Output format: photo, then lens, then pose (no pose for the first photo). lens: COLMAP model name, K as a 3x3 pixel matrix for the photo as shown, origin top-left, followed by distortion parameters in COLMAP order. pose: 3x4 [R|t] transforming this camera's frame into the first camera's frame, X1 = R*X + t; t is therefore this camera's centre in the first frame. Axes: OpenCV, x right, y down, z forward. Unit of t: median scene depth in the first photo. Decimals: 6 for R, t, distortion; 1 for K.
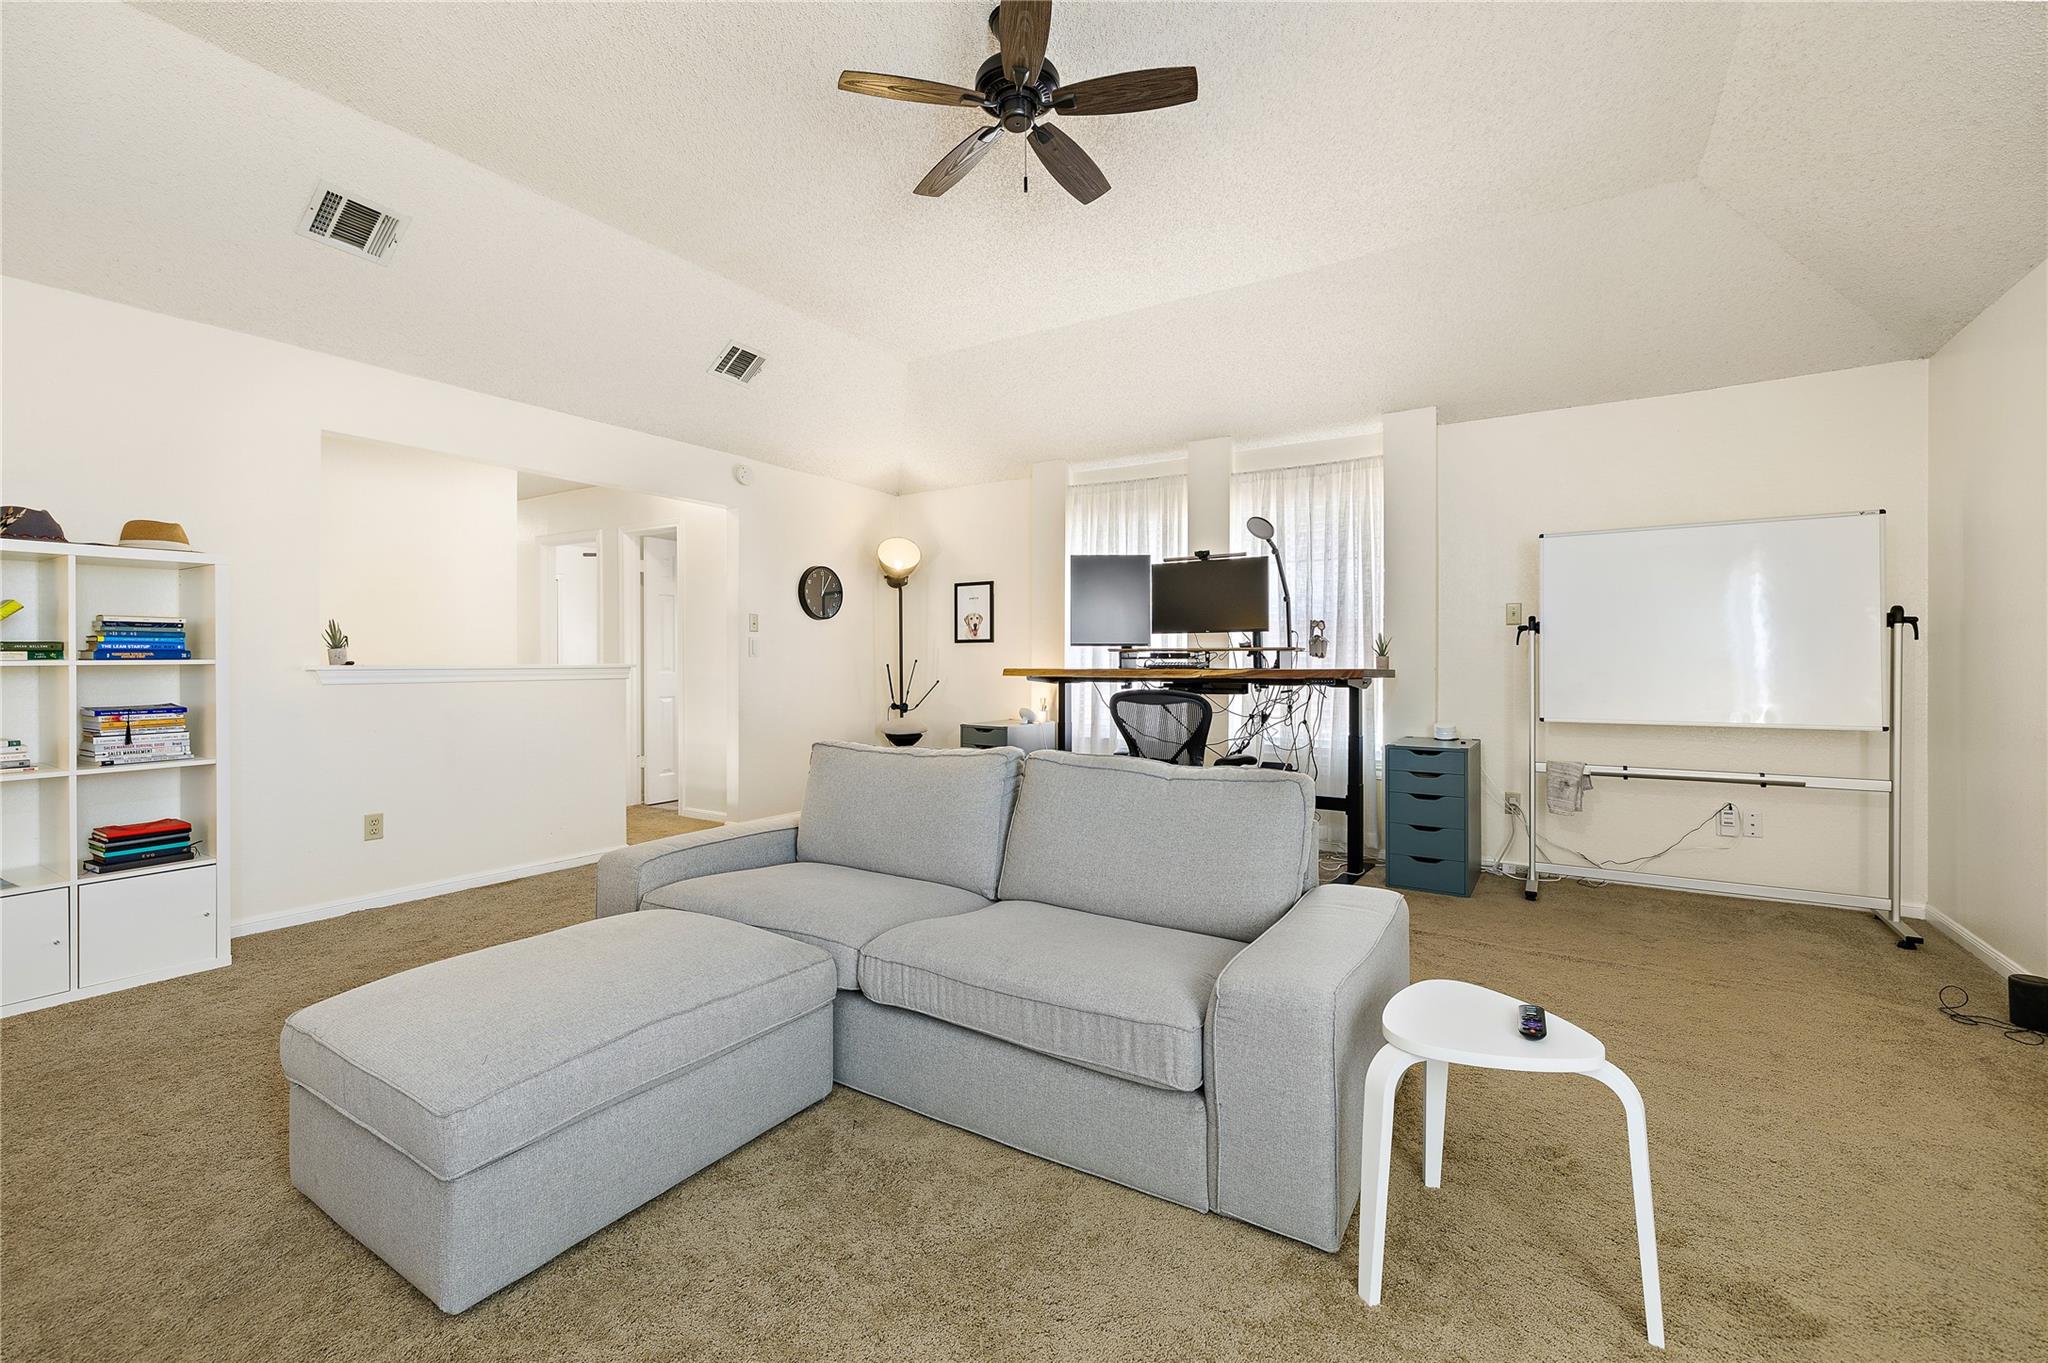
lens RADIAL K [[860.8, 0, 1039.9], [0, 860.8, 675.9], [0, 0, 1]] dist [-0.001511, 0.000050]
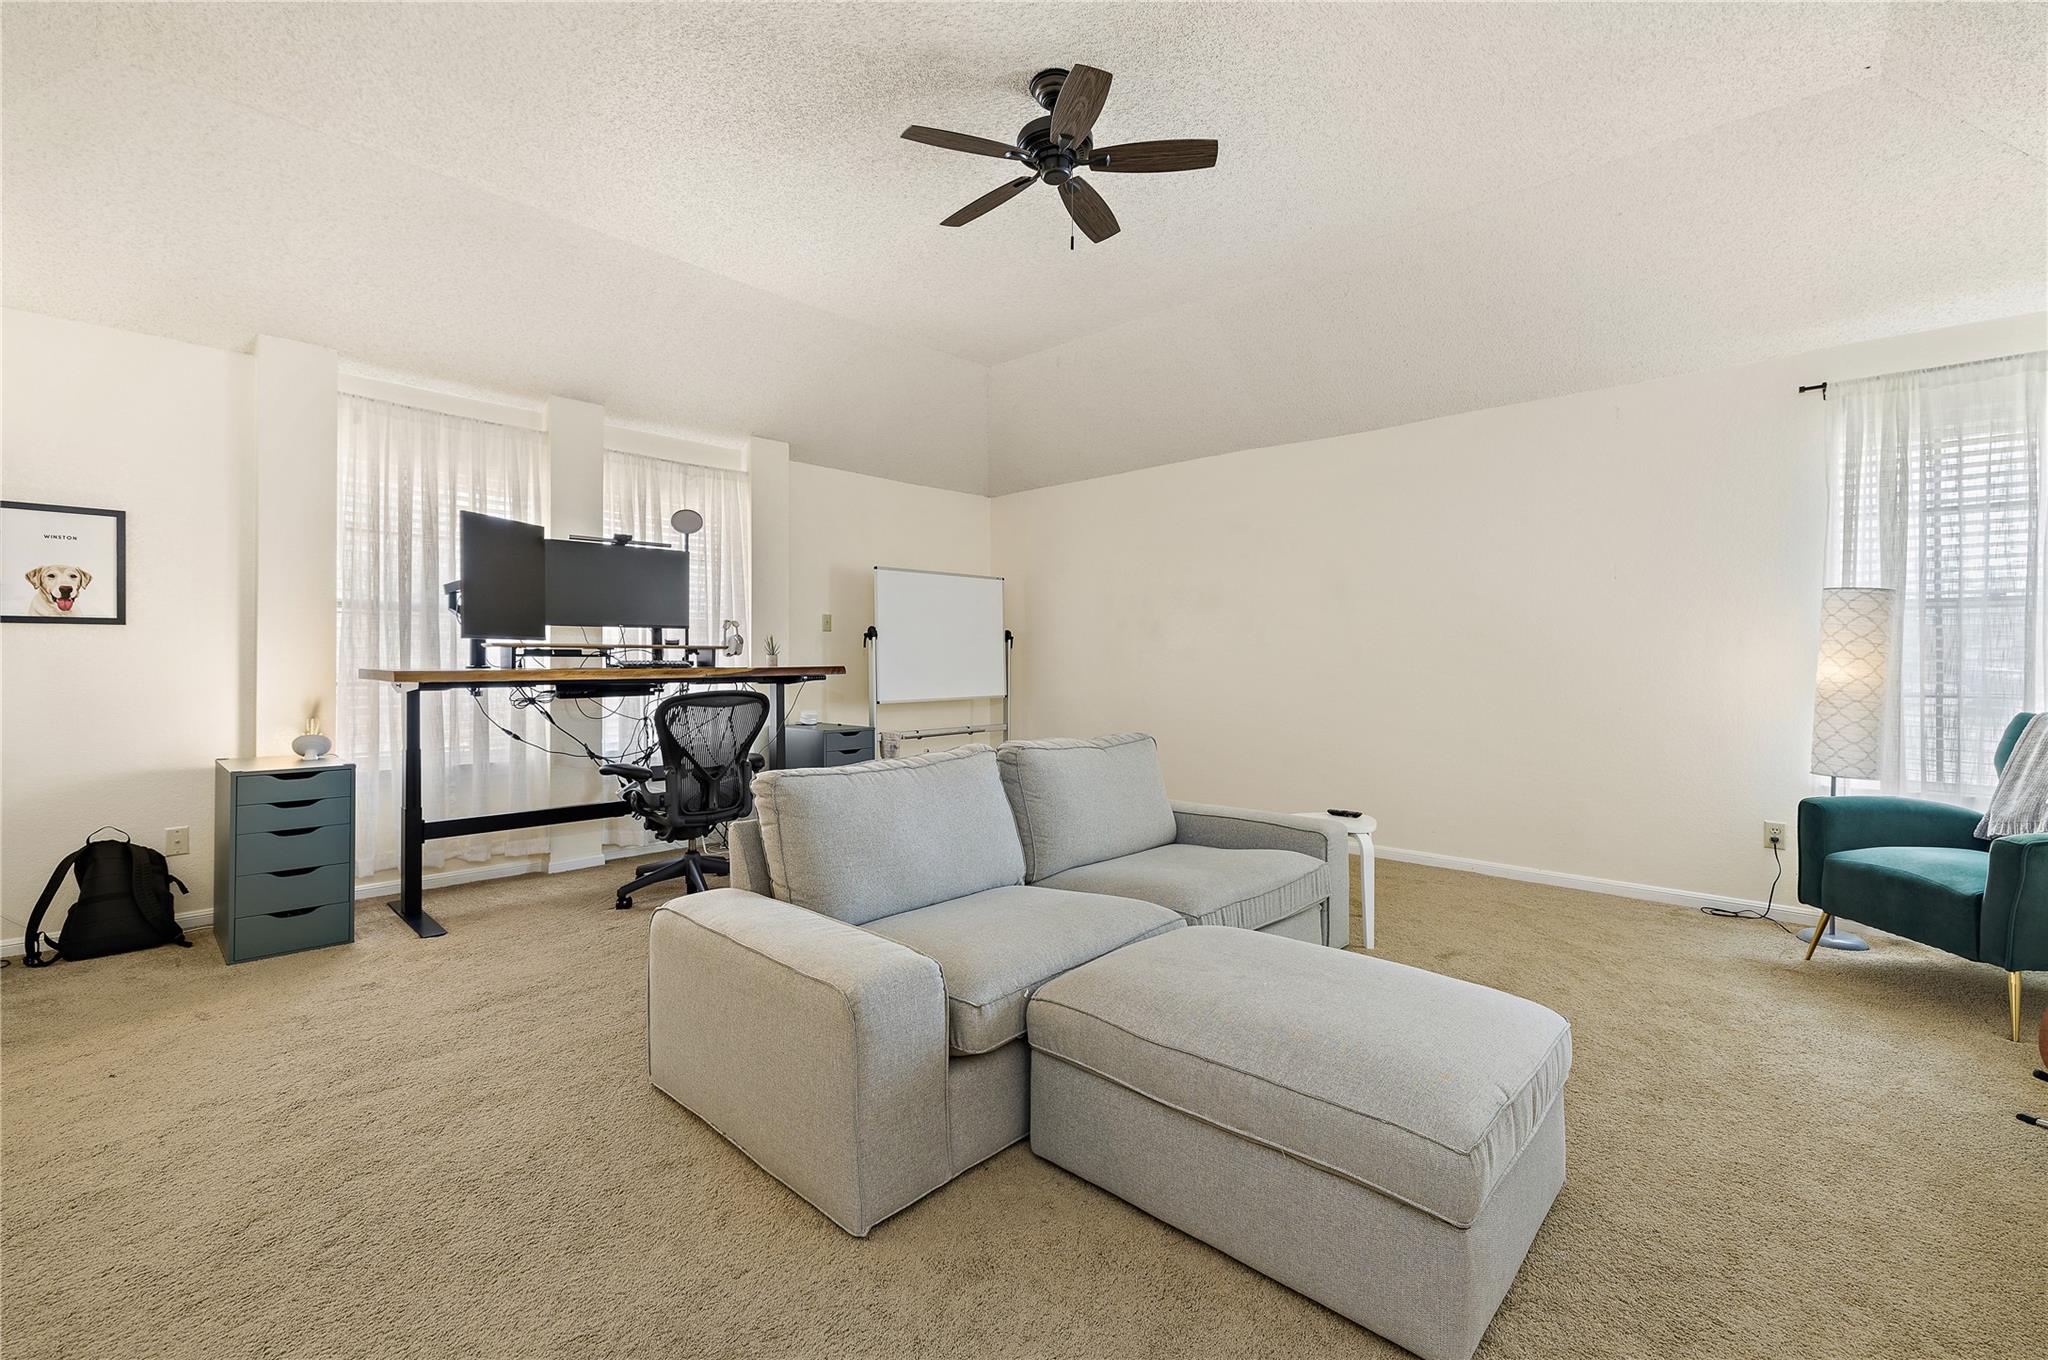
lens RADIAL K [[860.8, 0, 1039.9], [0, 860.8, 674.4], [0, 0, 1]] dist [-0.001511, 0.000050]
pose [[0.203951, -0.009791, 0.978932, -0.575642], [0.018508, 0.999810, 0.006144, -0.000487], [-0.978806, 0.016865, 0.204093, 0.405315]]
